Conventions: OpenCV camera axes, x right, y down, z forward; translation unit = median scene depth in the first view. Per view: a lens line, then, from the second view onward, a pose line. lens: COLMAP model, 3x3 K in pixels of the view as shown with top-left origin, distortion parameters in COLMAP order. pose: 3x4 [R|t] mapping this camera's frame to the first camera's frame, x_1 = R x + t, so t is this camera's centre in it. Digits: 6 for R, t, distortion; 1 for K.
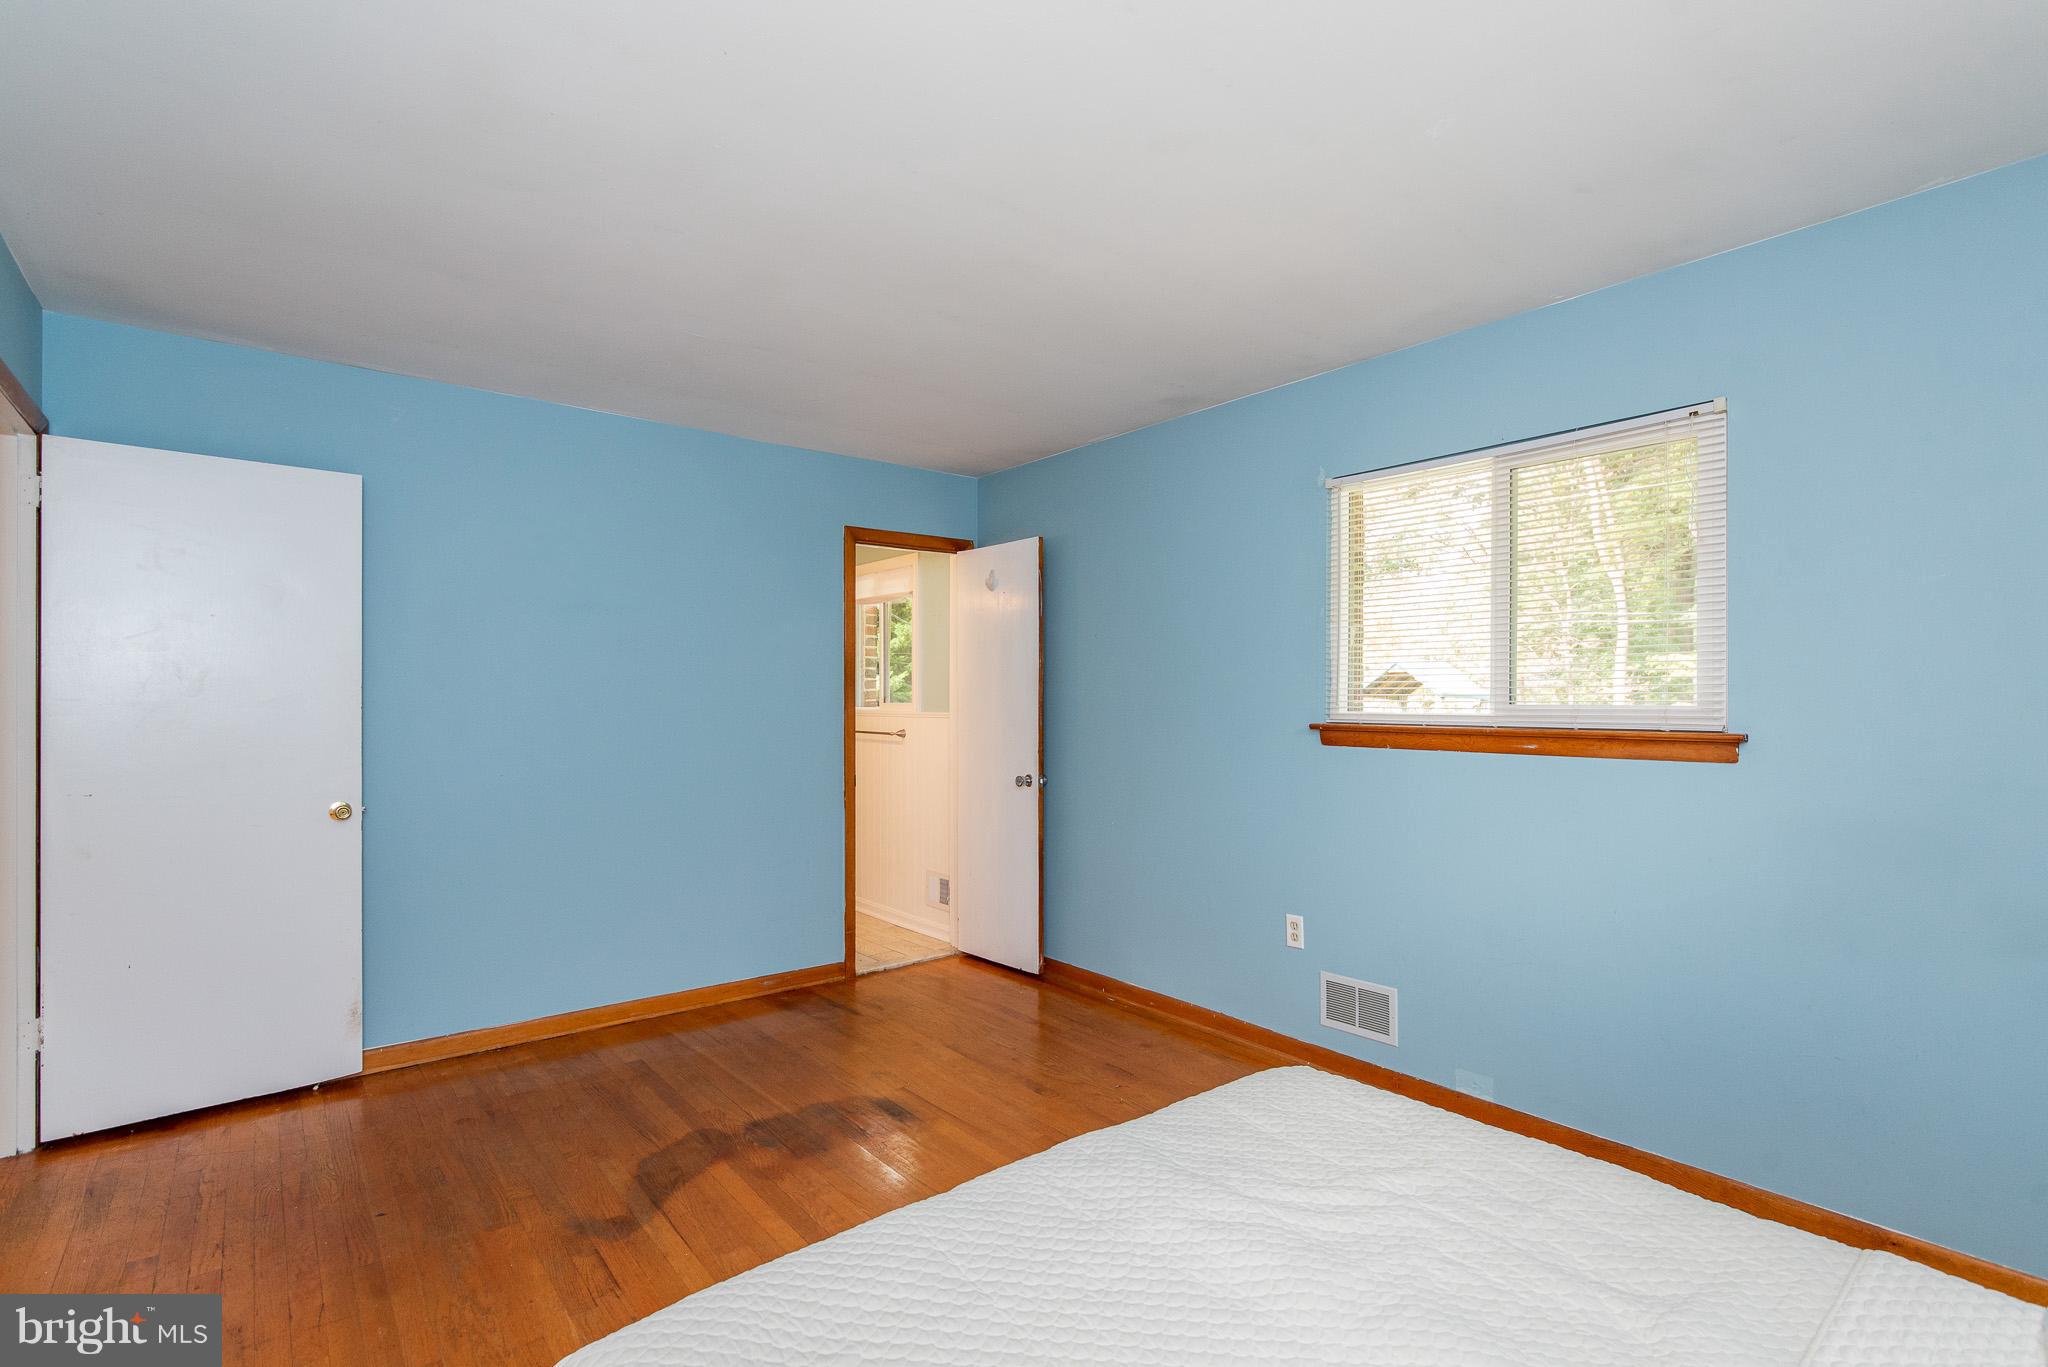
lens RADIAL K [[971.0, 0, 1020.5], [0, 971.0, 700.3], [0, 0, 1]] dist [0.004312, -0.002514]
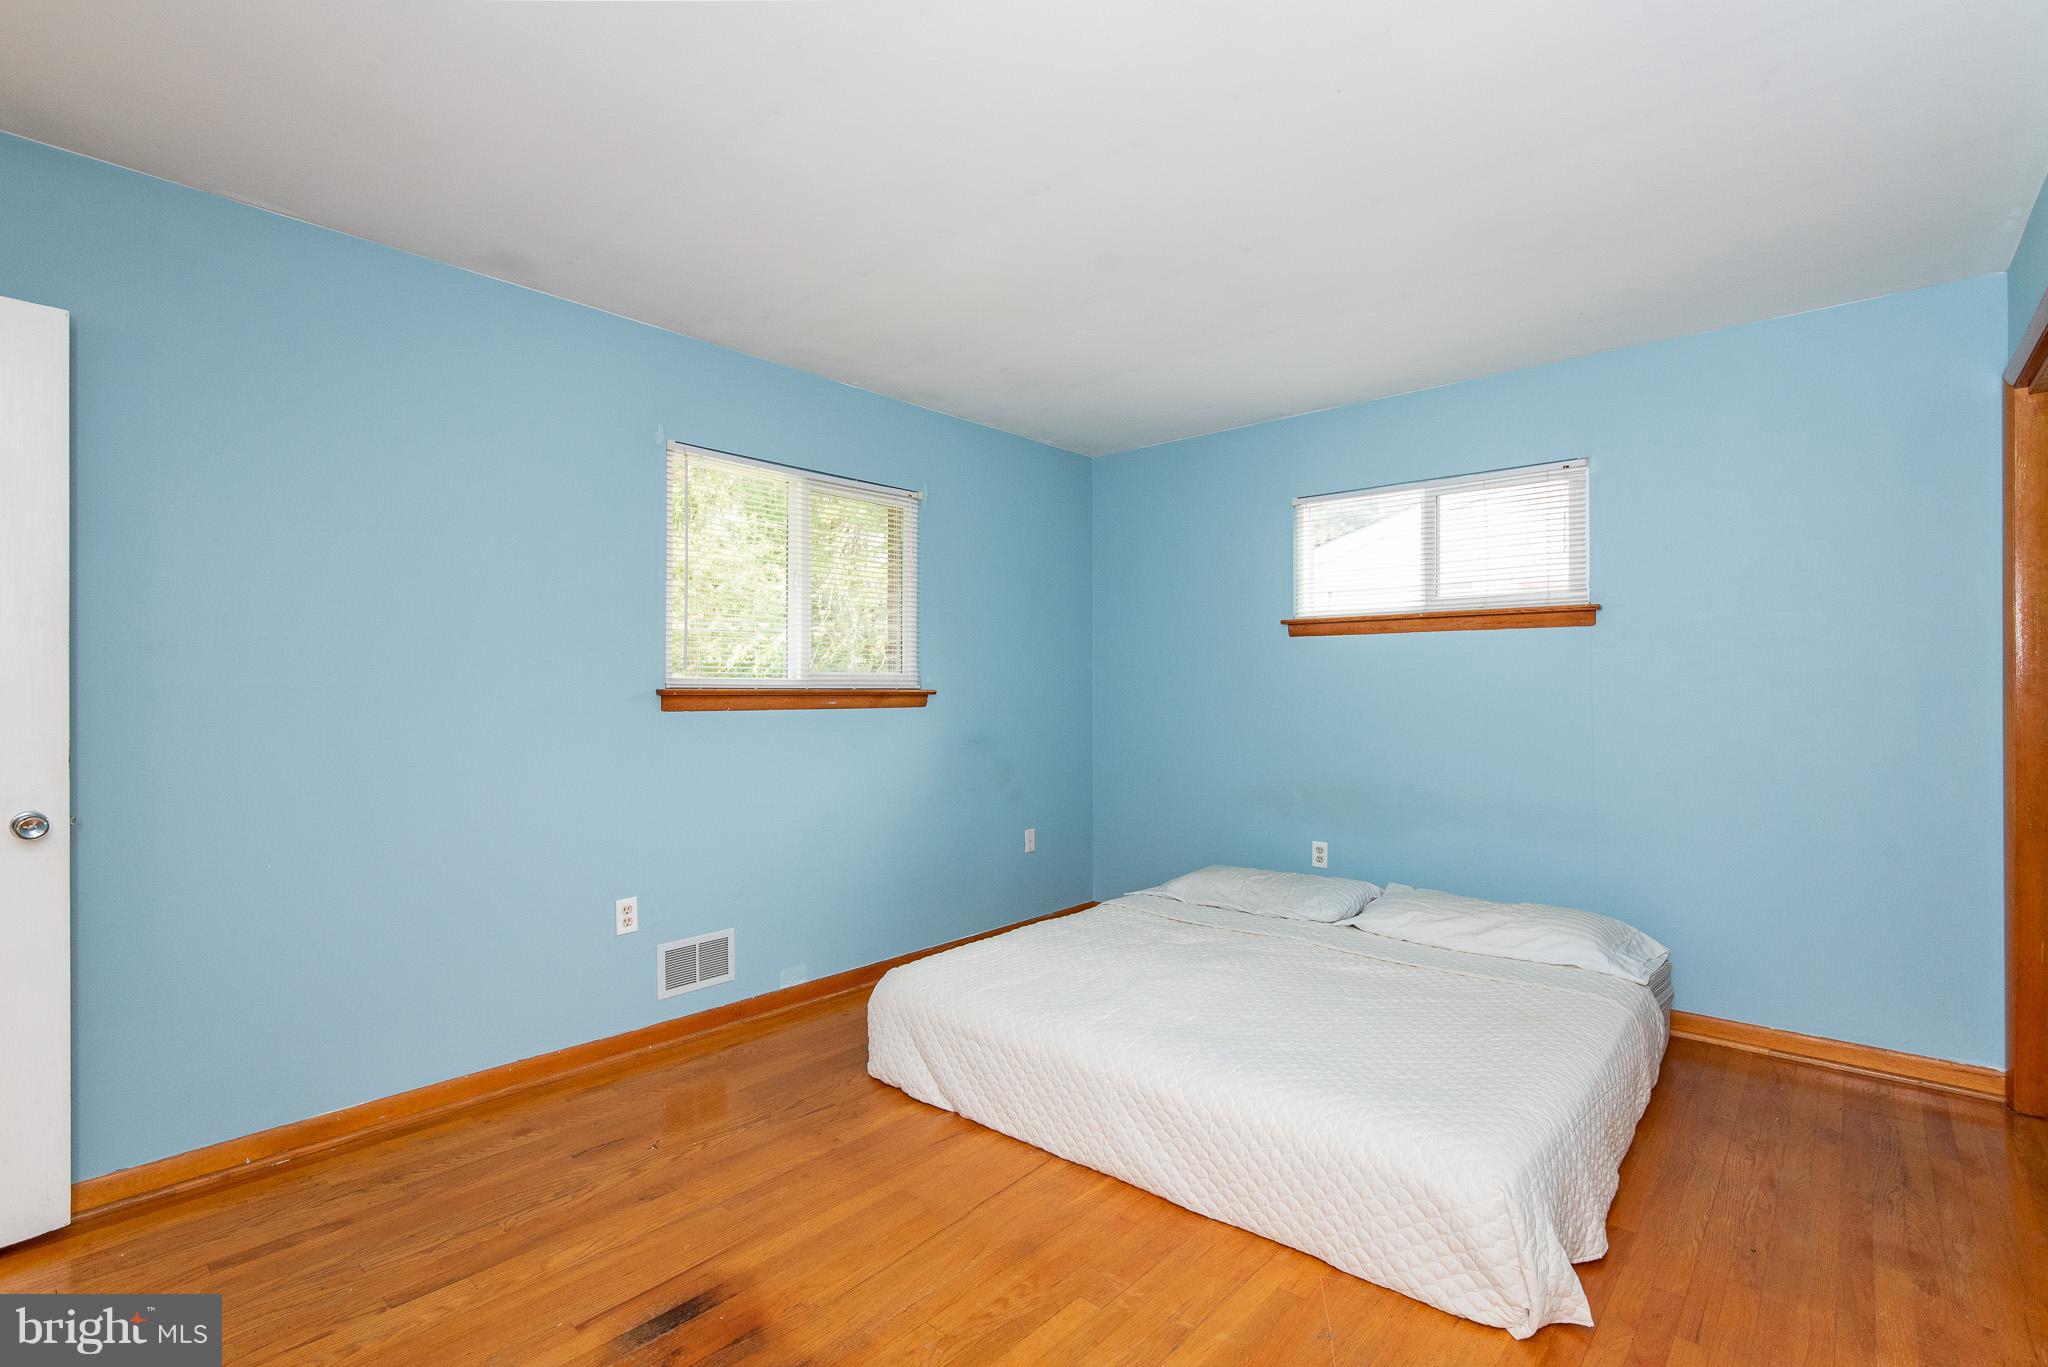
lens RADIAL K [[971.0, 0, 1025.5], [0, 971.0, 681.8], [0, 0, 1]] dist [0.004312, -0.002514]
pose [[-0.183414, 0.003980, 0.983028, -0.739619], [-0.002855, 0.999985, -0.004581, 0.020830], [-0.983032, -0.003647, -0.183400, 0.852696]]
